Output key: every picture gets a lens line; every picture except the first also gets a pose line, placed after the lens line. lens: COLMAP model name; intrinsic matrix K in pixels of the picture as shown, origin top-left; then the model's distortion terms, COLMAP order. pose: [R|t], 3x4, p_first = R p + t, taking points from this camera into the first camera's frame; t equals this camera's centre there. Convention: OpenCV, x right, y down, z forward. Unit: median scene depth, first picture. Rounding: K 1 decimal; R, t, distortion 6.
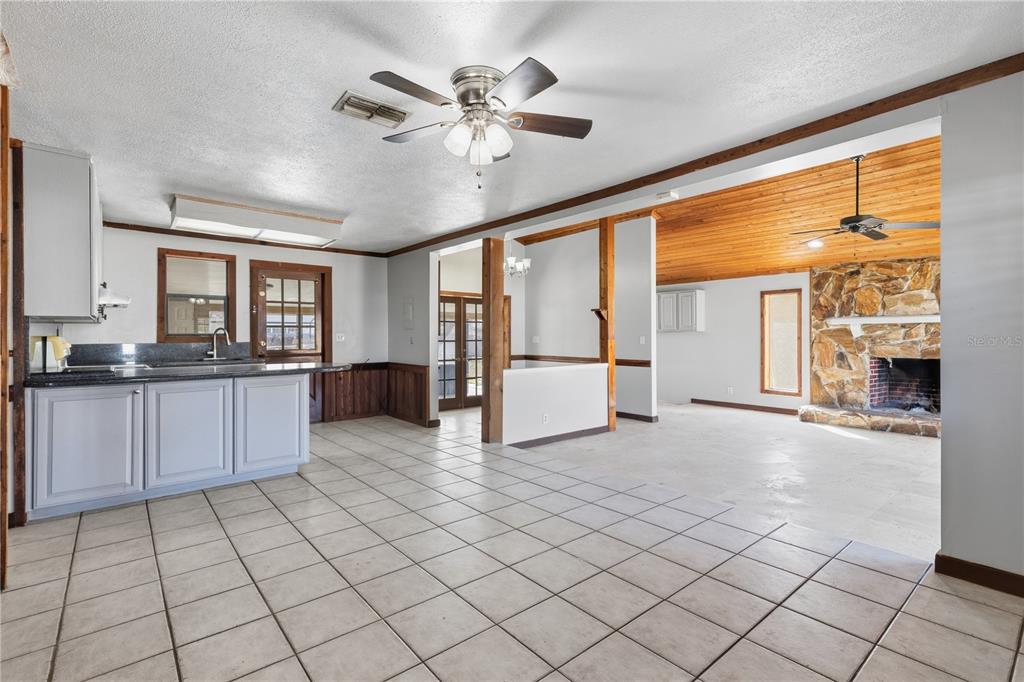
lens RADIAL K [[476.5, 0, 511.4], [0, 476.5, 334.0], [0, 0, 1]] dist [0.003891, 0.000365]
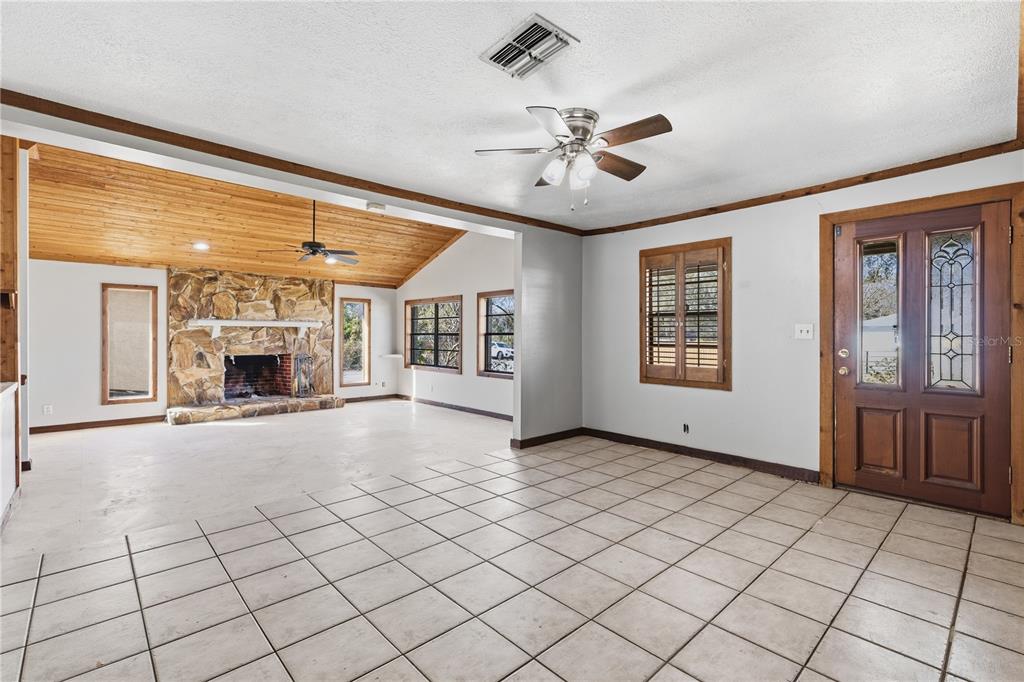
lens RADIAL K [[462.5, 0, 513.2], [0, 462.5, 337.7], [0, 0, 1]] dist [0.003323, 0.000136]
pose [[-0.054062, -0.001172, 0.998537, -0.372922], [-0.004544, 0.999989, 0.000928, 0.002104], [-0.998527, -0.004488, -0.054067, 0.376219]]
